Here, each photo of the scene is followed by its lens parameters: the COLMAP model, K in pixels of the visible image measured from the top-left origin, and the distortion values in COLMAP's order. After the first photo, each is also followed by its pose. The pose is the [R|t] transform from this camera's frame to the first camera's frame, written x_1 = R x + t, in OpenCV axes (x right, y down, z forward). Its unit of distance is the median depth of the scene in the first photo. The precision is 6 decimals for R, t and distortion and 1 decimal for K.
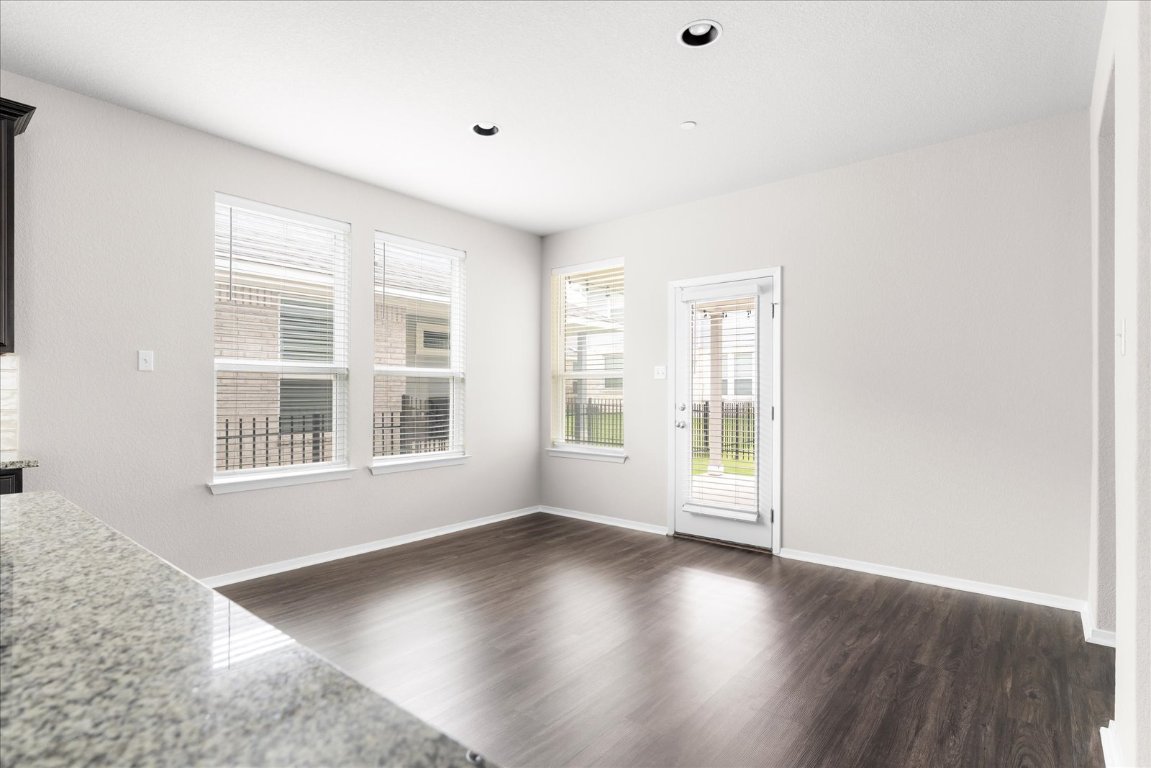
lens RADIAL K [[569.6, 0, 573.9], [0, 569.6, 390.0], [0, 0, 1]] dist [-0.000460, -0.000047]
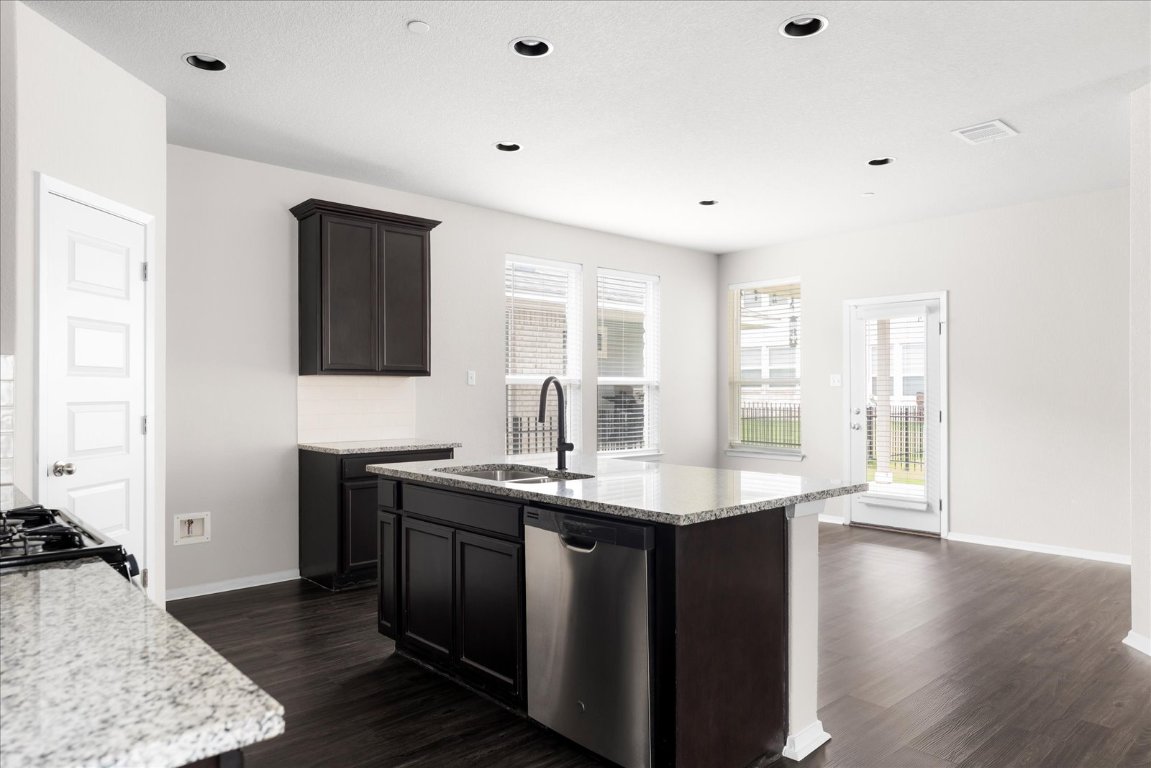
lens RADIAL K [[740.1, 0, 575.7], [0, 740.1, 380.5], [0, 0, 1]] dist [0.000262, 0.001105]
pose [[0.990219, -0.004071, -0.139460, -0.157242], [0.002578, 0.999937, -0.010888, -0.016357], [0.139496, 0.010422, 0.990168, -0.534161]]
